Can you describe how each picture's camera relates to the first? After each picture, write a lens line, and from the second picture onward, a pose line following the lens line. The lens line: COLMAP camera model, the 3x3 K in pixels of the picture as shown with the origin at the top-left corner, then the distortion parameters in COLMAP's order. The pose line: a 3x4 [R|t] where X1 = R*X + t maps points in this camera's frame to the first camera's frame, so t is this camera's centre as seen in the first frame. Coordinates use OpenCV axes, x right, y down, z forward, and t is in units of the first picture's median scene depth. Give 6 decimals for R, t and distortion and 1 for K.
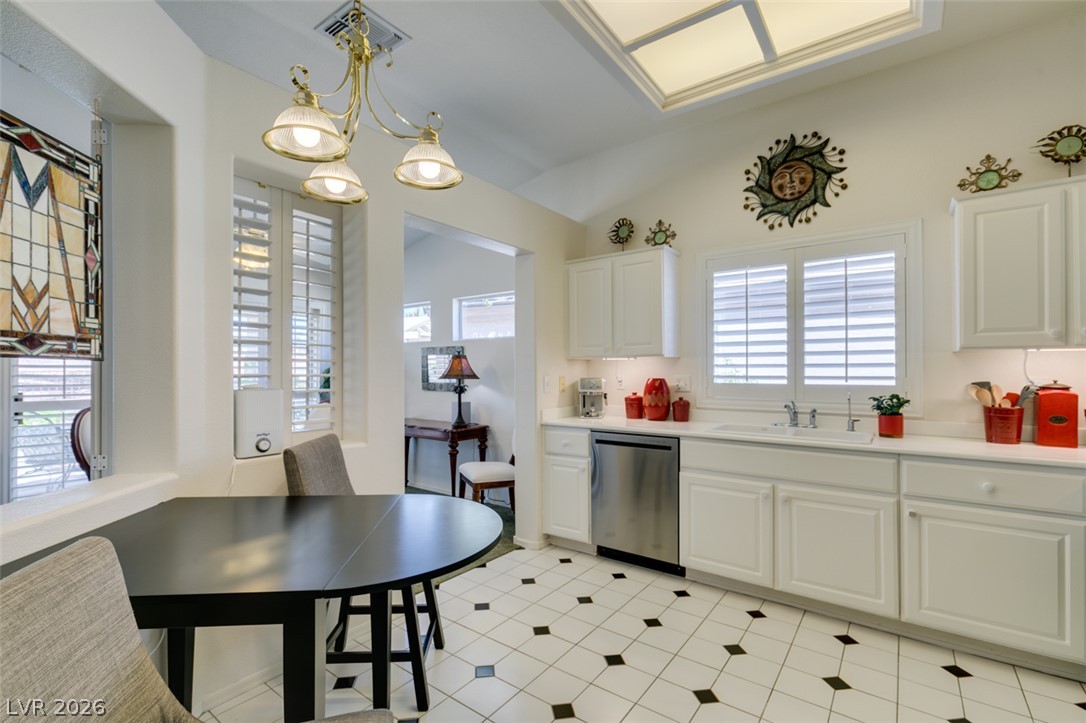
lens RADIAL K [[497.4, 0, 530.4], [0, 497.4, 362.8], [0, 0, 1]] dist [0.018590, 0.000039]
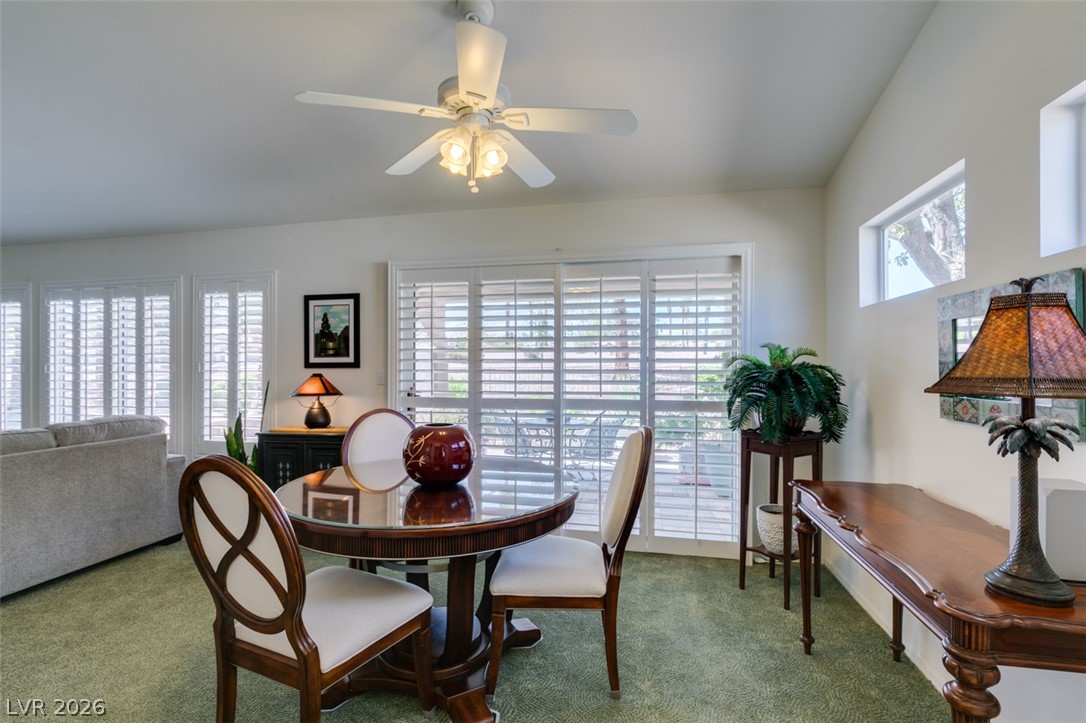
lens RADIAL K [[483.7, 0, 542.0], [0, 483.7, 369.3], [0, 0, 1]] dist [0.002918, 0.000386]
pose [[0.422932, 0.006000, -0.906142, -0.042412], [0.014066, 0.999814, 0.013185, 0.019088], [0.906052, -0.018323, 0.422769, 1.008537]]
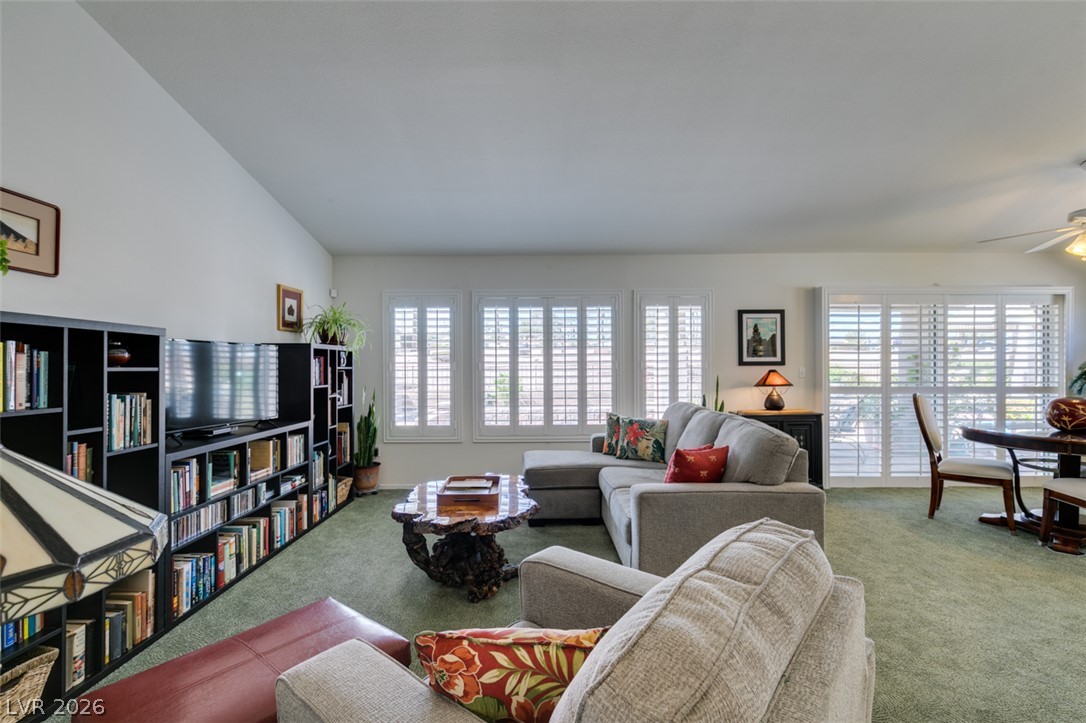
lens RADIAL K [[483.7, 0, 542.0], [0, 483.7, 369.3], [0, 0, 1]] dist [0.002918, 0.000386]
pose [[0.608867, 0.006718, -0.793244, -0.534099], [0.013116, 0.999742, 0.018535, -0.002248], [0.793164, -0.021690, 0.608622, -0.494619]]
